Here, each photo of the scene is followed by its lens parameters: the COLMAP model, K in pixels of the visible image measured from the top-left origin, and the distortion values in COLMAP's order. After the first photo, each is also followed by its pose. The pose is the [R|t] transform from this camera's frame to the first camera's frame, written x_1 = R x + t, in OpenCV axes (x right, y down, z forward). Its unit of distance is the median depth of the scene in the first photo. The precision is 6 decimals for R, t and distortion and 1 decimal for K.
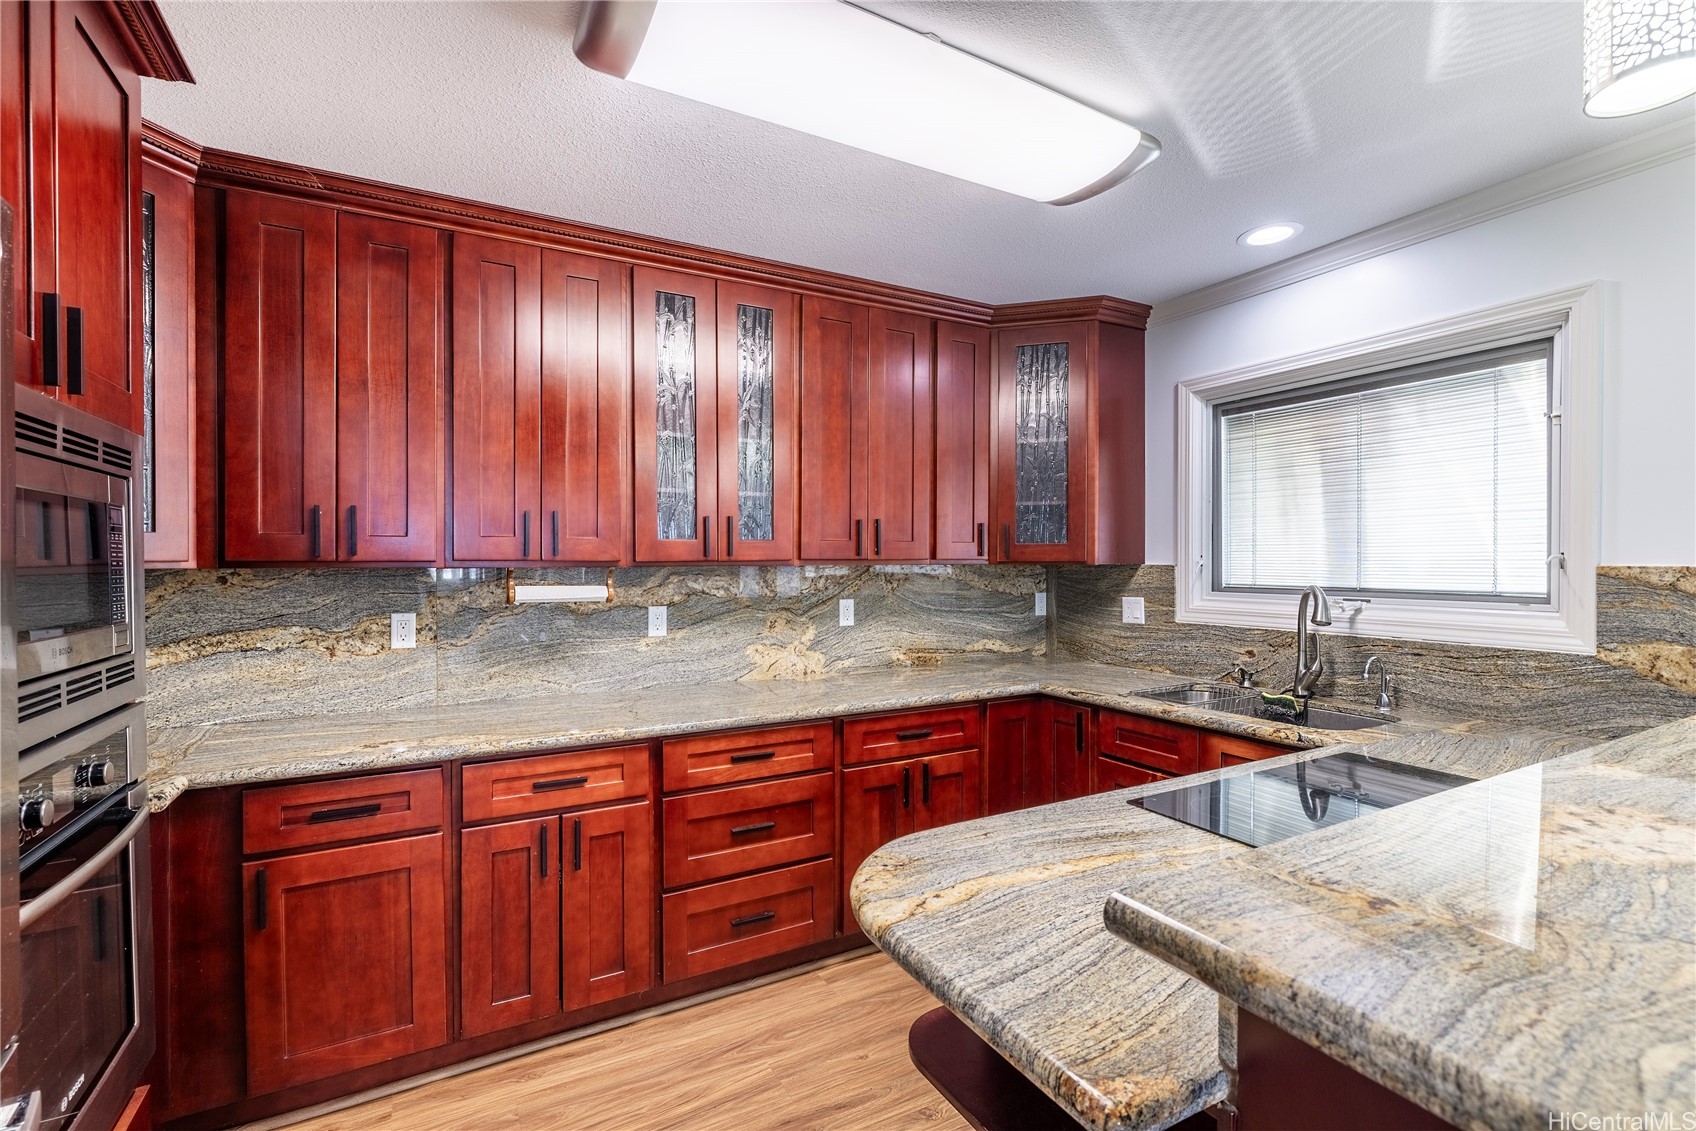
lens RADIAL K [[759.1, 0, 848.0], [0, 759.1, 565.5], [0, 0, 1]] dist [-0.001100, -0.000127]
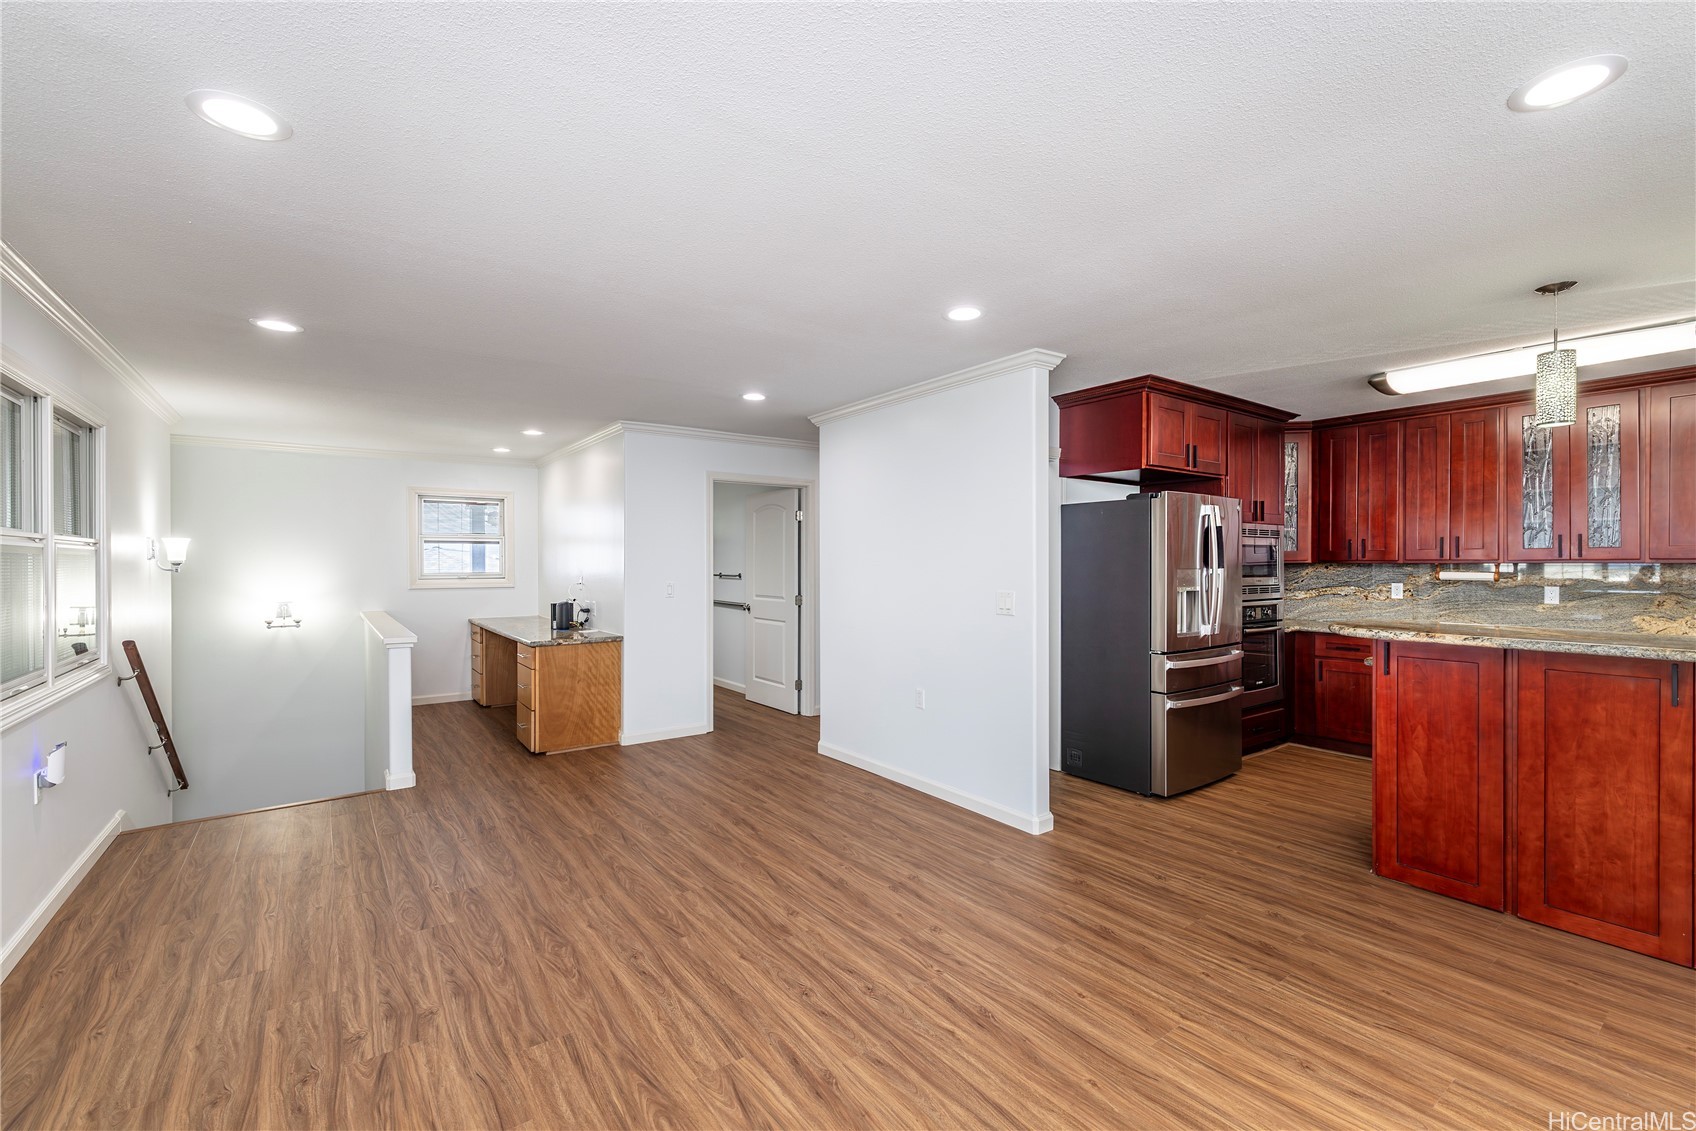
lens RADIAL K [[722.7, 0, 848.0], [0, 722.7, 565.5], [0, 0, 1]] dist [0.002883, 0.000295]
pose [[0.133673, 0.006174, -0.991006, 1.251892], [-0.005214, 0.999971, 0.005527, 0.006143], [0.991012, 0.004429, 0.133701, -0.857438]]
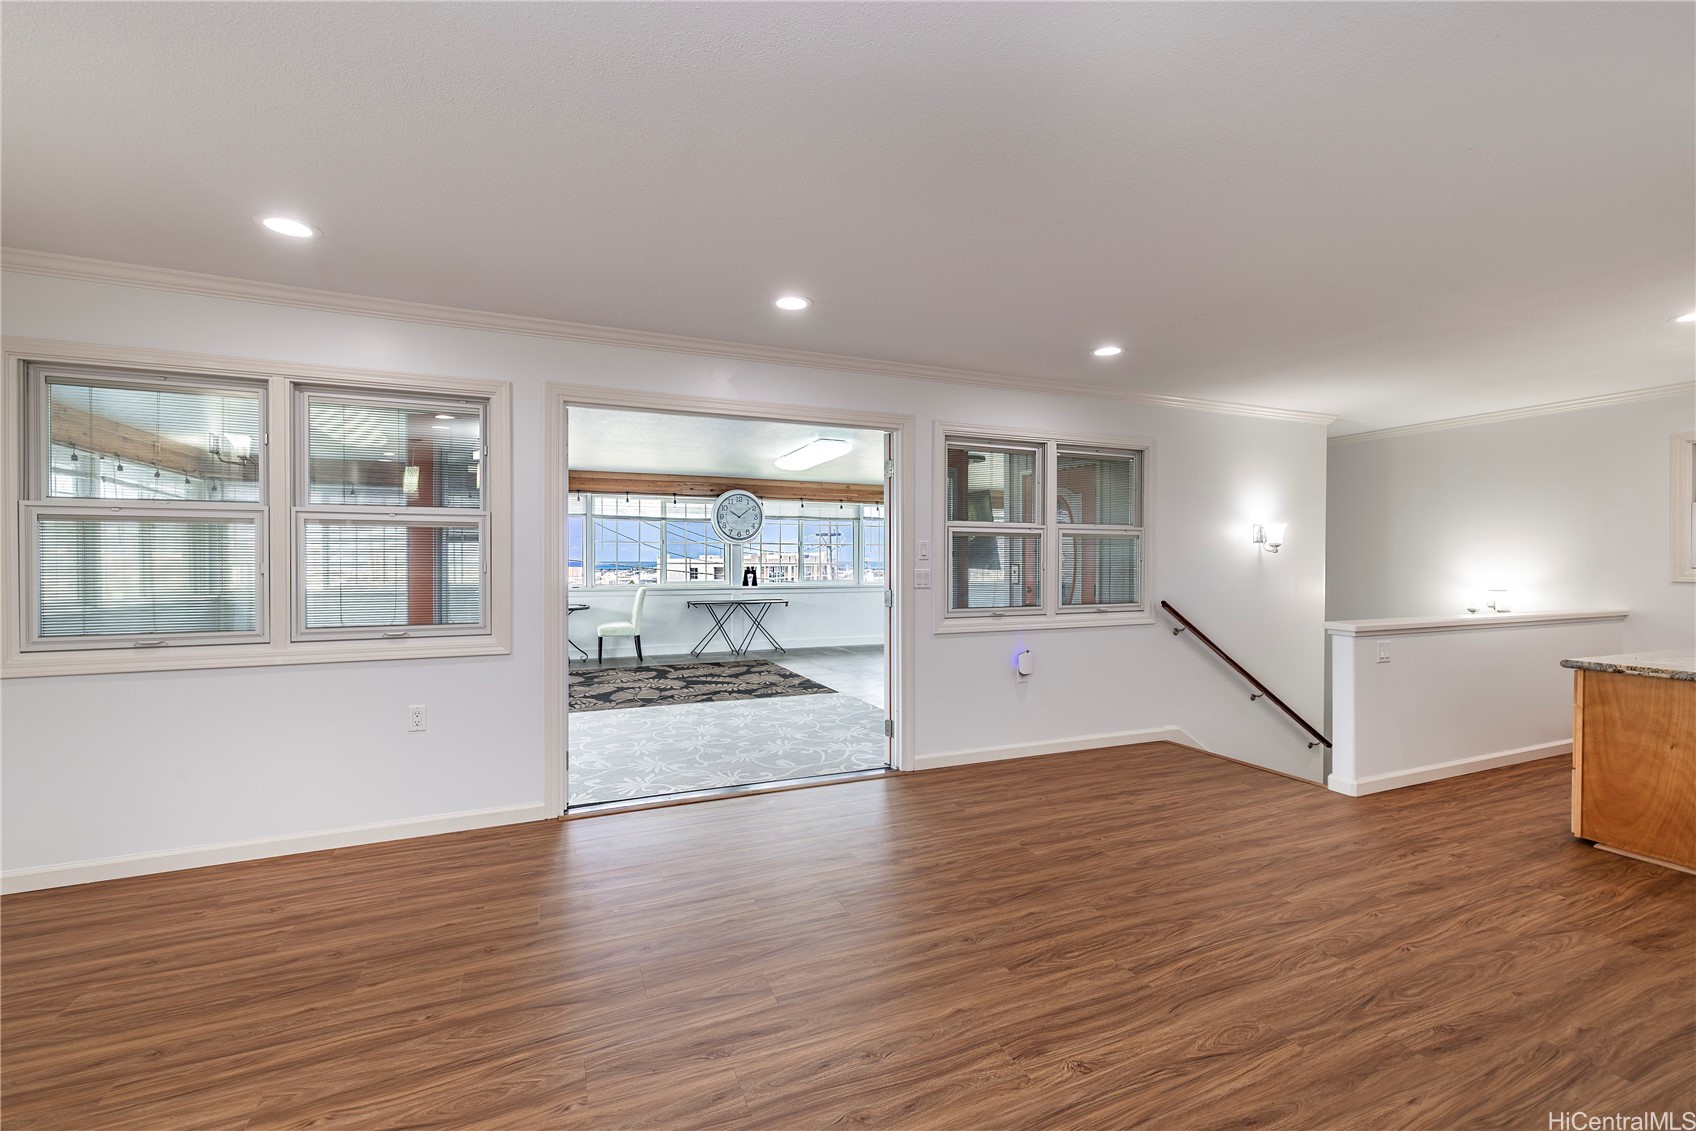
lens RADIAL K [[707.6, 0, 848.0], [0, 707.6, 565.5], [0, 0, 1]] dist [0.000411, 0.000037]
pose [[-0.995937, -0.000774, 0.090045, 0.349713], [0.000602, 0.999883, 0.015255, 0.042780], [-0.090046, 0.015247, -0.995821, -0.118508]]
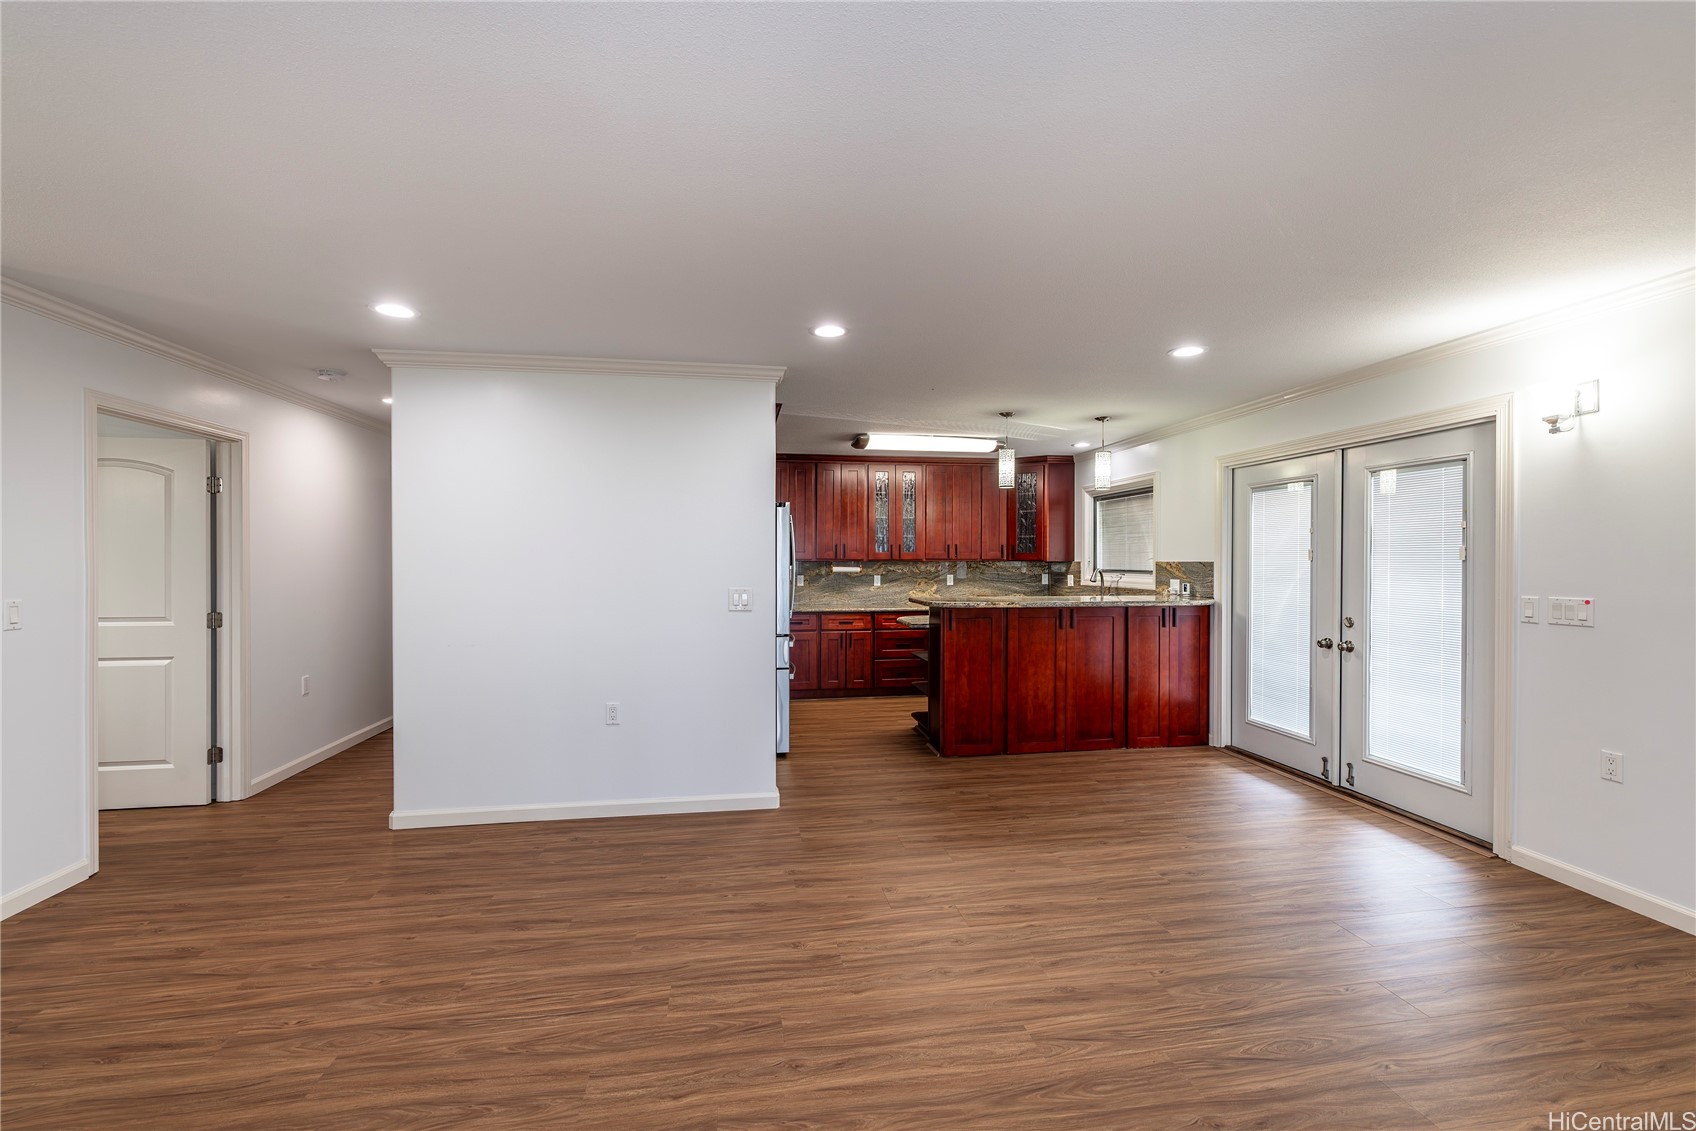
lens RADIAL K [[707.6, 0, 848.0], [0, 707.6, 565.5], [0, 0, 1]] dist [0.000411, 0.000037]
pose [[0.943770, 0.005943, -0.330549, 0.566102], [-0.005333, 0.999982, 0.002753, 0.011425], [0.330559, -0.000835, 0.943785, -1.667063]]
